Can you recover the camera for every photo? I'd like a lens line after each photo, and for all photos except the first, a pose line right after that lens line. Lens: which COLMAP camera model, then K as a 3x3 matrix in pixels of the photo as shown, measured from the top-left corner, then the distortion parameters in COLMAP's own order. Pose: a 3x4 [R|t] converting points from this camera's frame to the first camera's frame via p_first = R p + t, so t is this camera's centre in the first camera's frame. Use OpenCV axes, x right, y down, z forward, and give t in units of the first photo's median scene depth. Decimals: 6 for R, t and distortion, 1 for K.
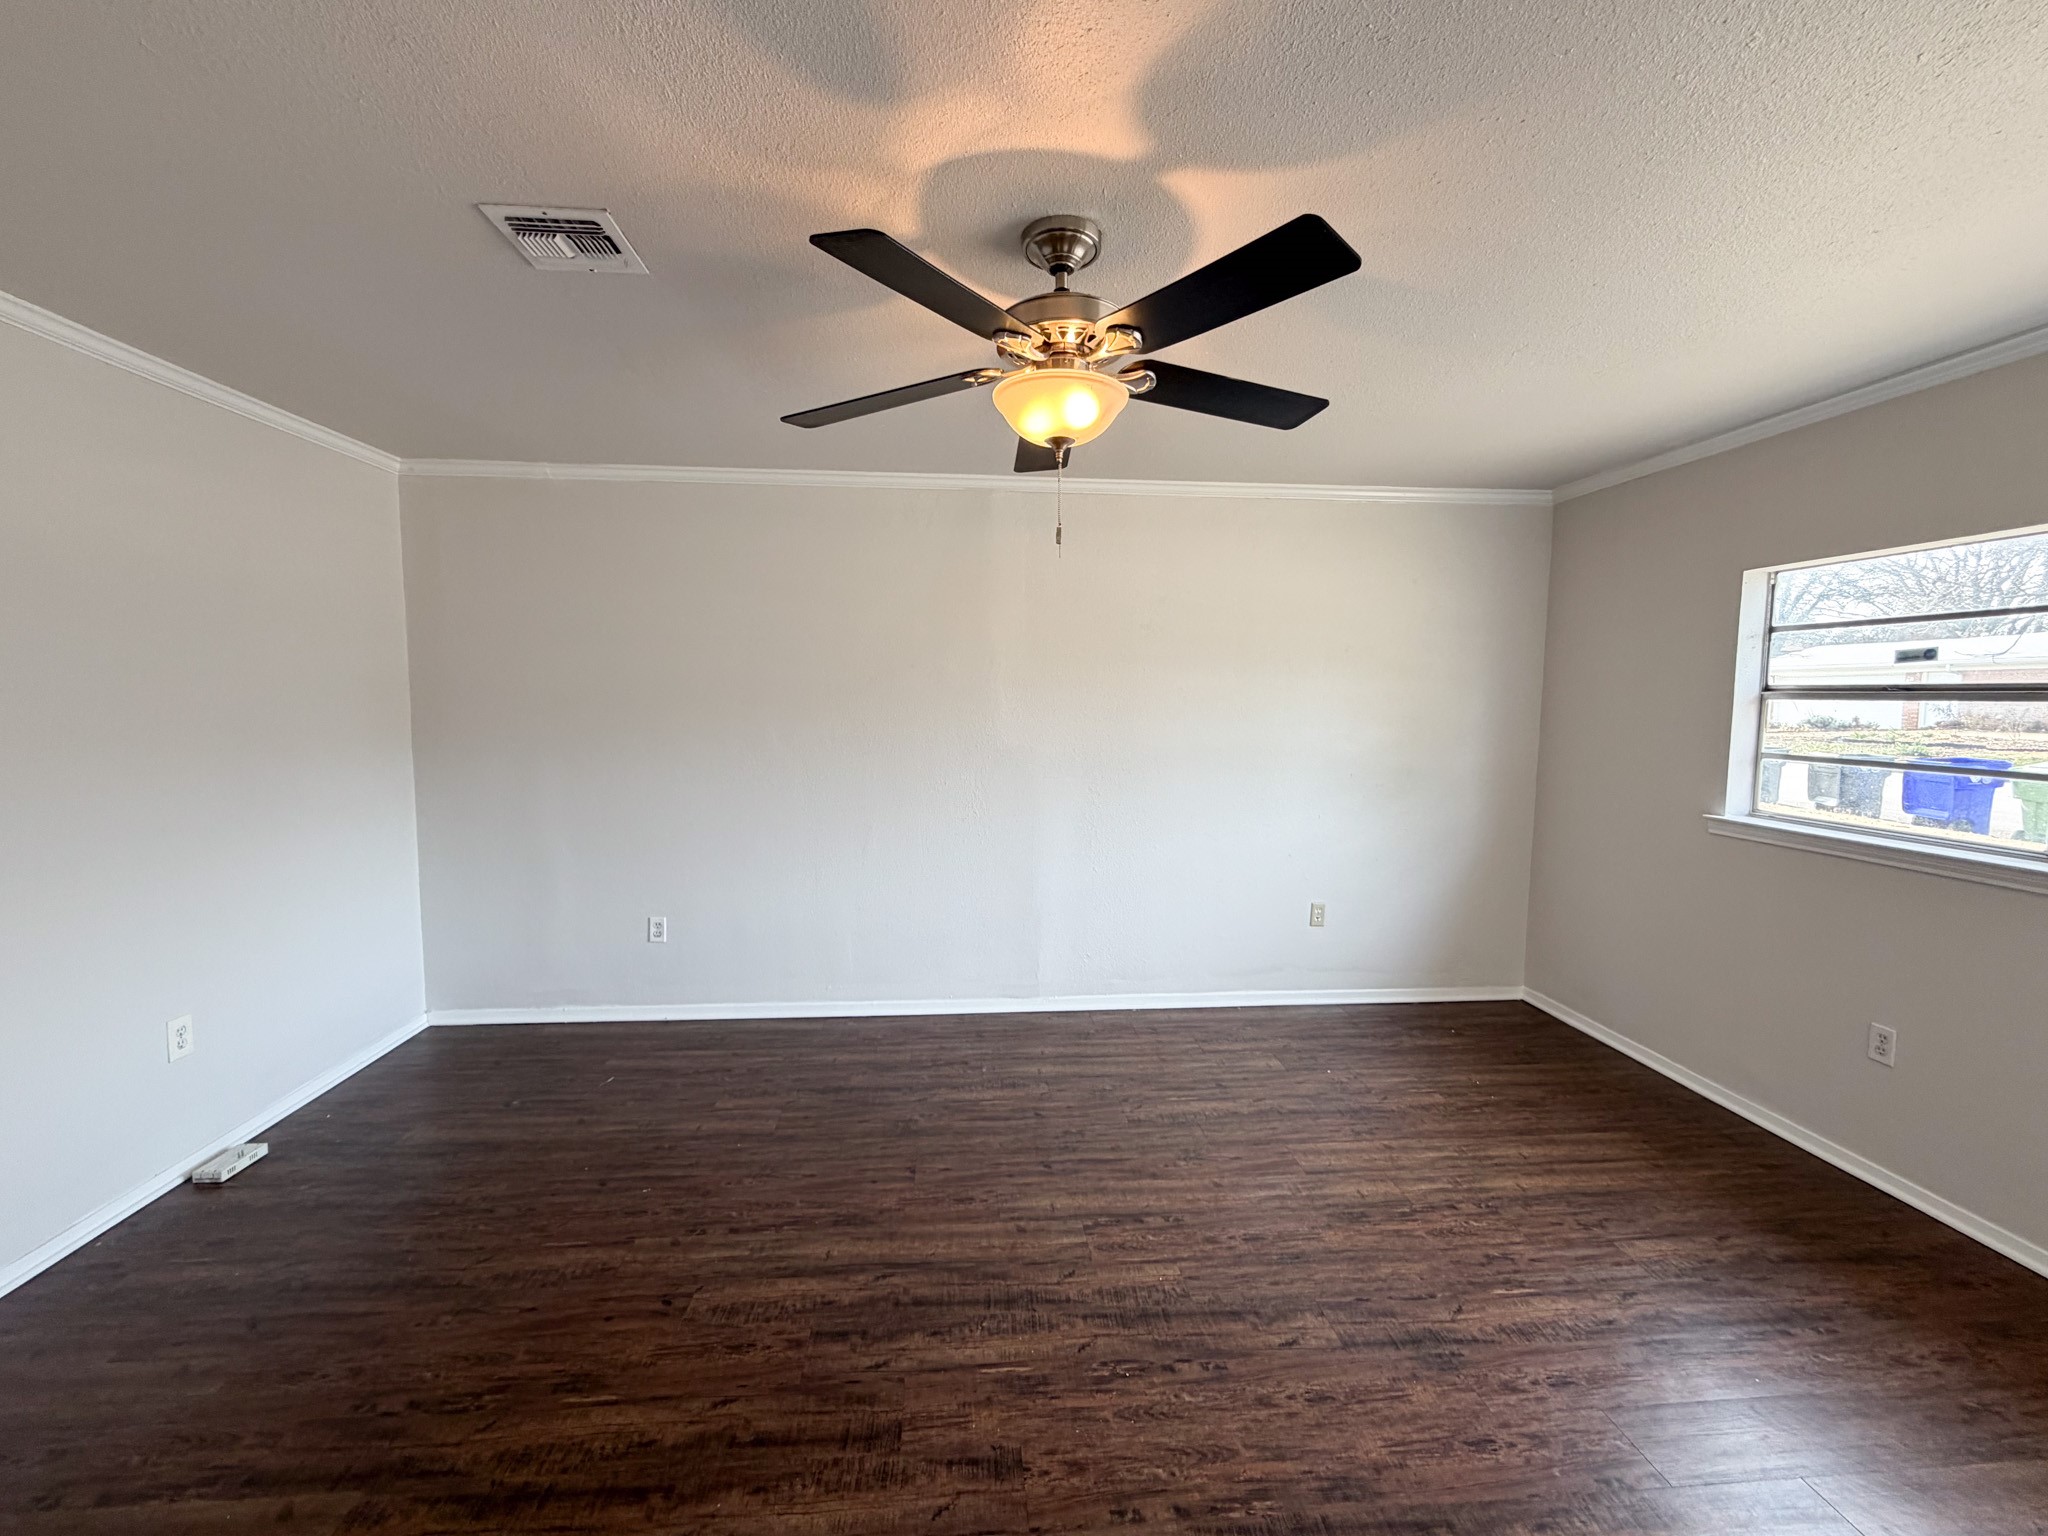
lens RADIAL K [[821.7, 0, 1011.9], [0, 821.7, 769.5], [0, 0, 1]] dist [-0.002600, 0.000507]
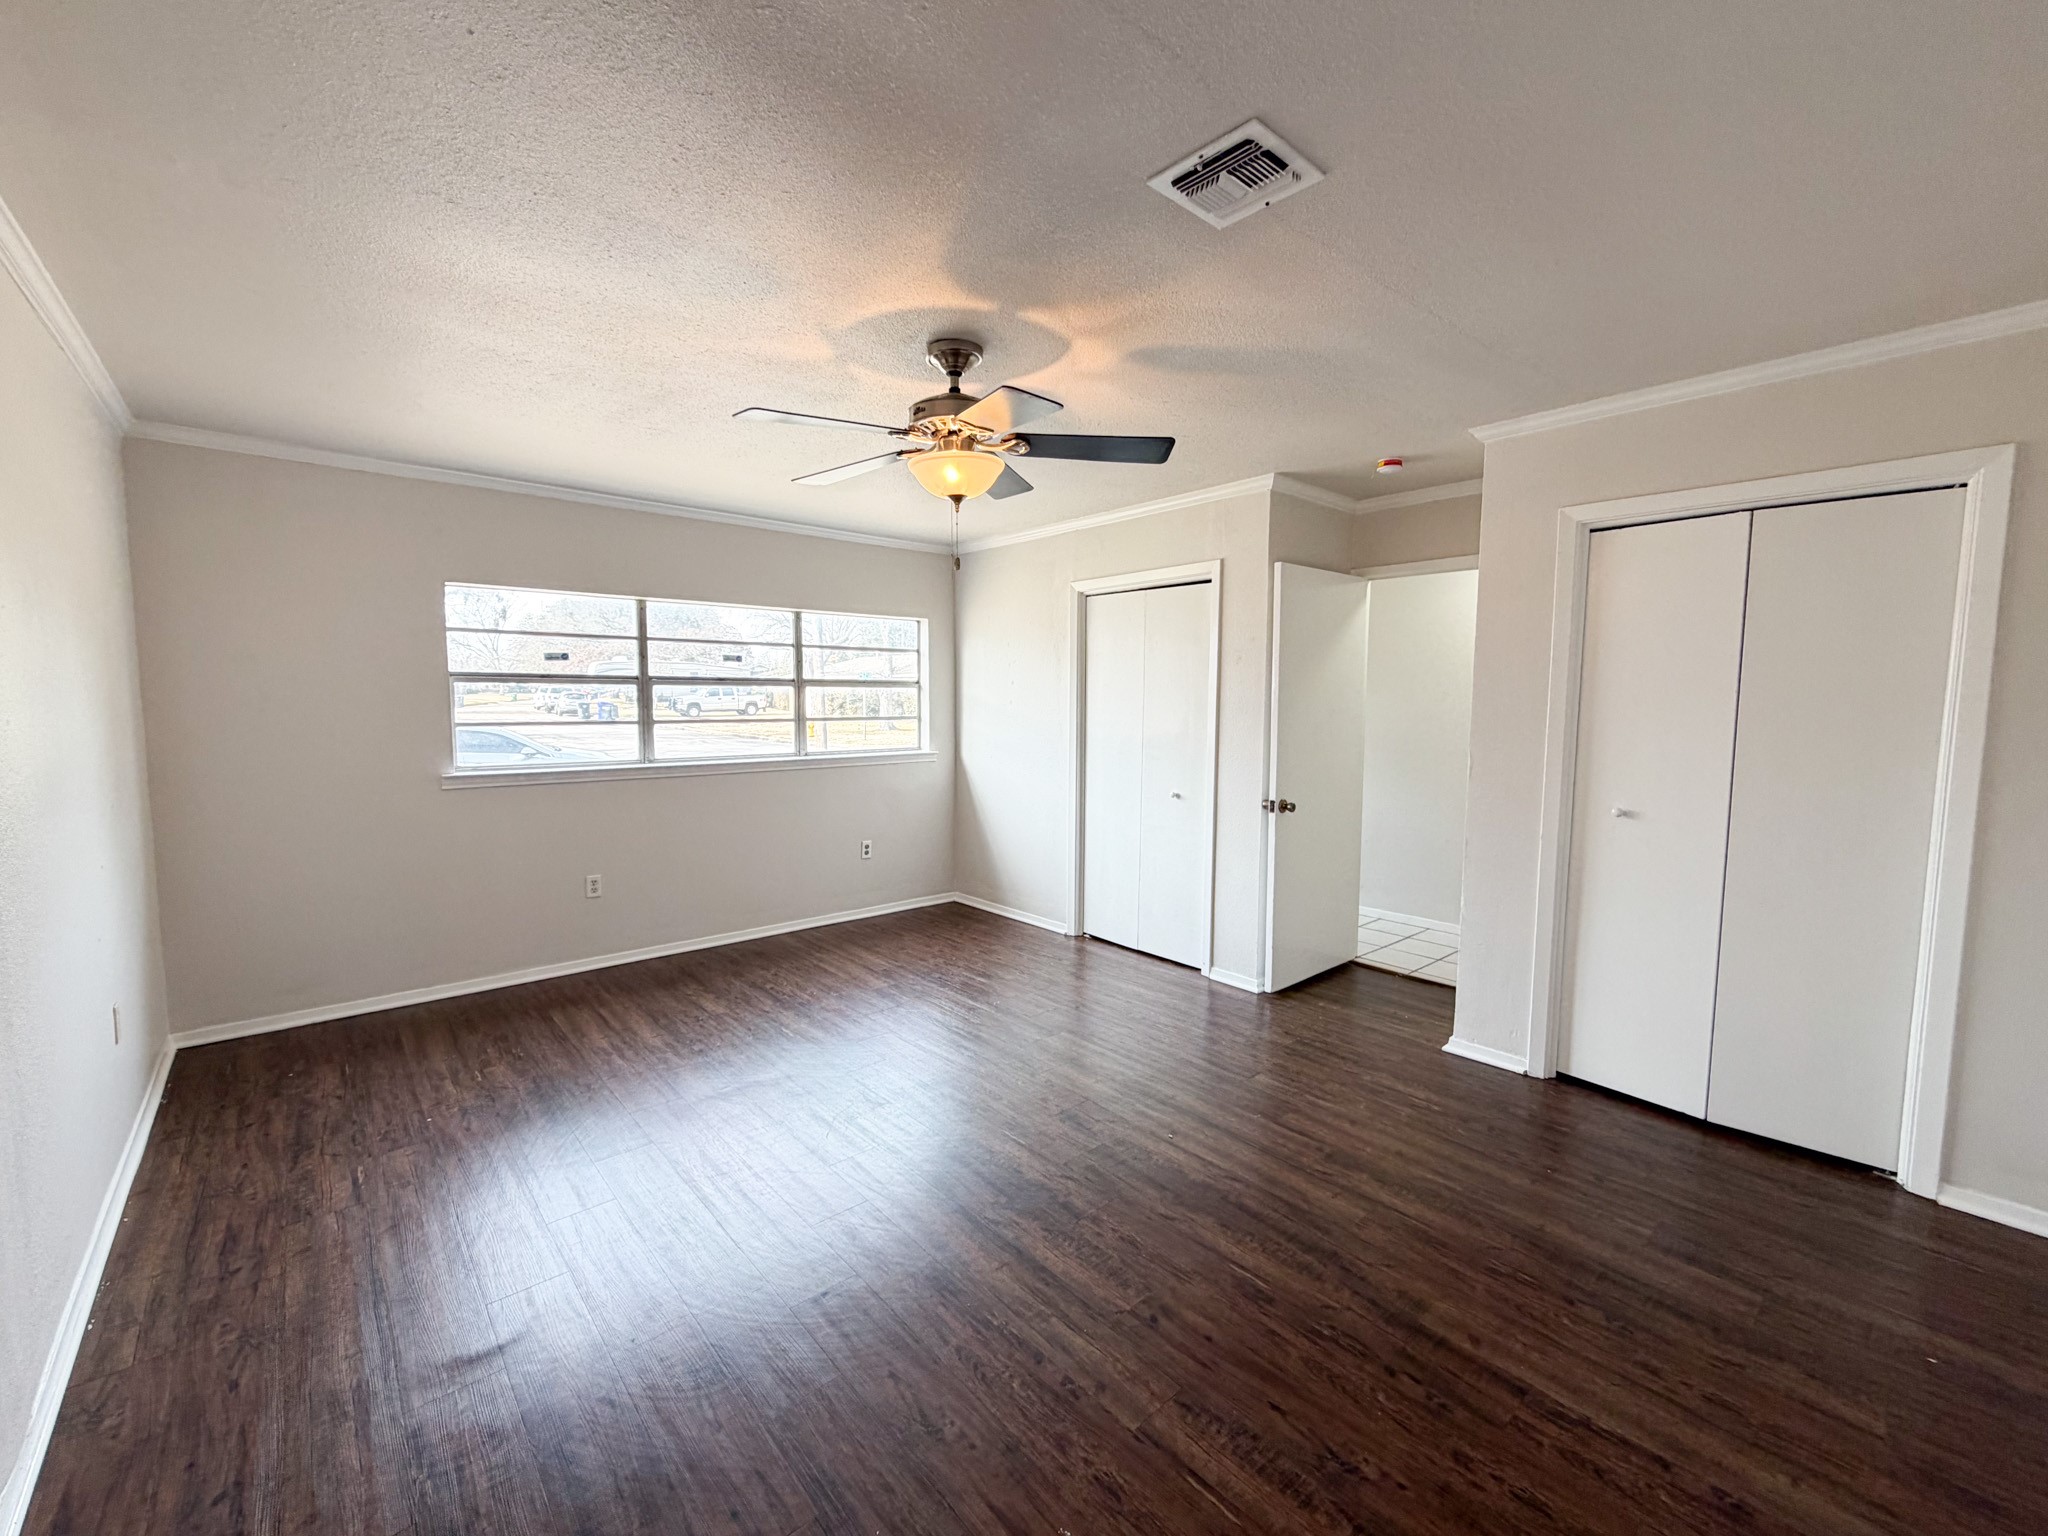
lens RADIAL K [[821.7, 0, 1012.9], [0, 821.7, 763.6], [0, 0, 1]] dist [-0.002600, 0.000507]
pose [[-0.577457, -0.076323, 0.812846, -0.930336], [0.063524, 0.988402, 0.137935, -0.110556], [-0.813946, 0.131287, -0.565911, 1.407436]]
